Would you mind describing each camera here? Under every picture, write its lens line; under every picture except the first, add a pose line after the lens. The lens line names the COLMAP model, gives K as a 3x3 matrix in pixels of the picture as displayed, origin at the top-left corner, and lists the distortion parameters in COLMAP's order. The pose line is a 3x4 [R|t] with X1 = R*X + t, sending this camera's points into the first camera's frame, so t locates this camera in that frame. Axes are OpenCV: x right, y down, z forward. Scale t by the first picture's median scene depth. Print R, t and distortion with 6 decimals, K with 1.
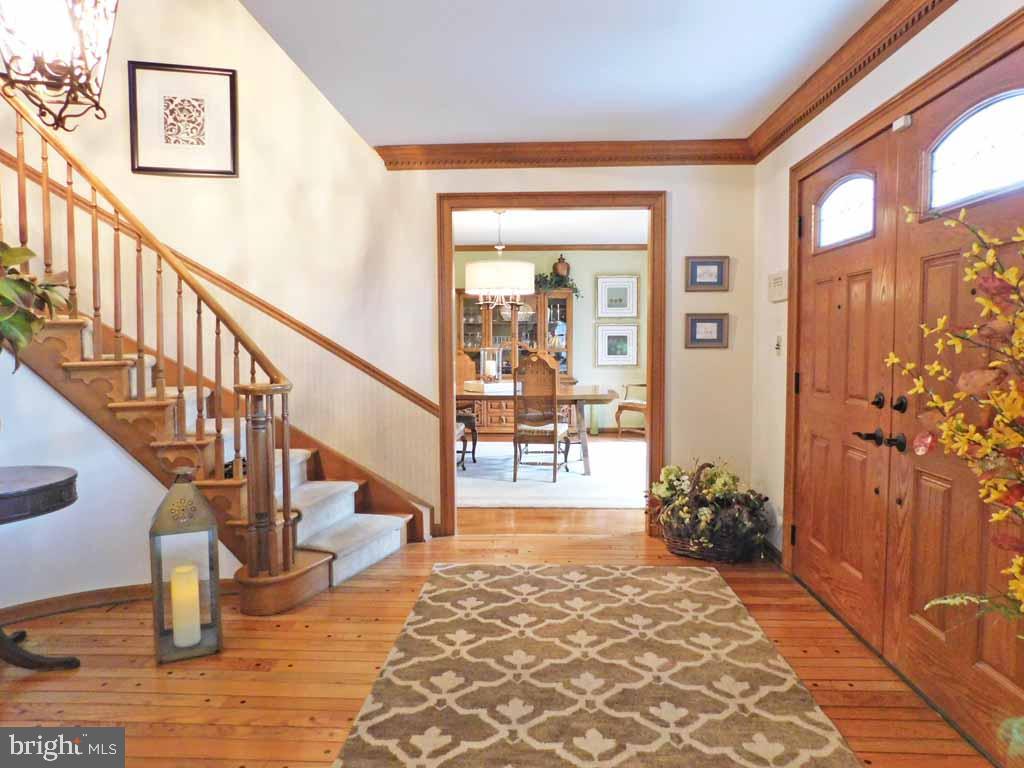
lens RADIAL K [[682.0, 0, 510.3], [0, 682.0, 381.3], [0, 0, 1]] dist [-0.030550, 0.003040]
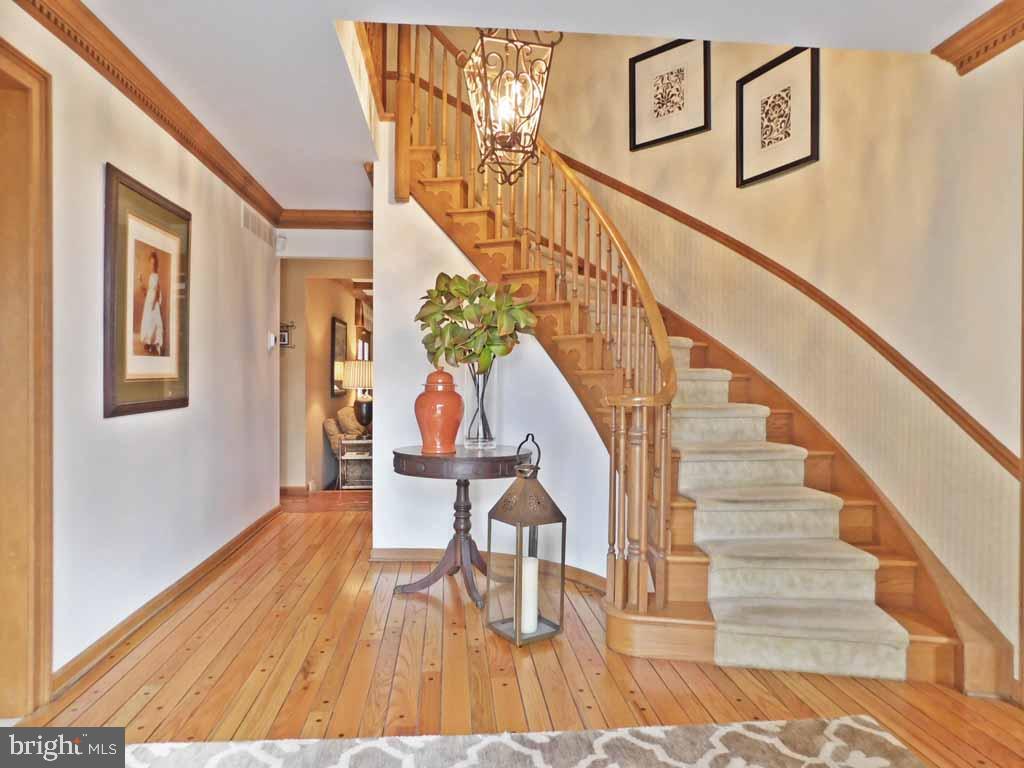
lens RADIAL K [[682.0, 0, 510.3], [0, 682.0, 381.3], [0, 0, 1]] dist [-0.030550, 0.003040]
pose [[0.136598, 0.008288, -0.990592, 0.385949], [-0.065408, 0.997858, -0.000671, -0.002172], [0.988465, 0.064884, 0.136848, 0.536626]]
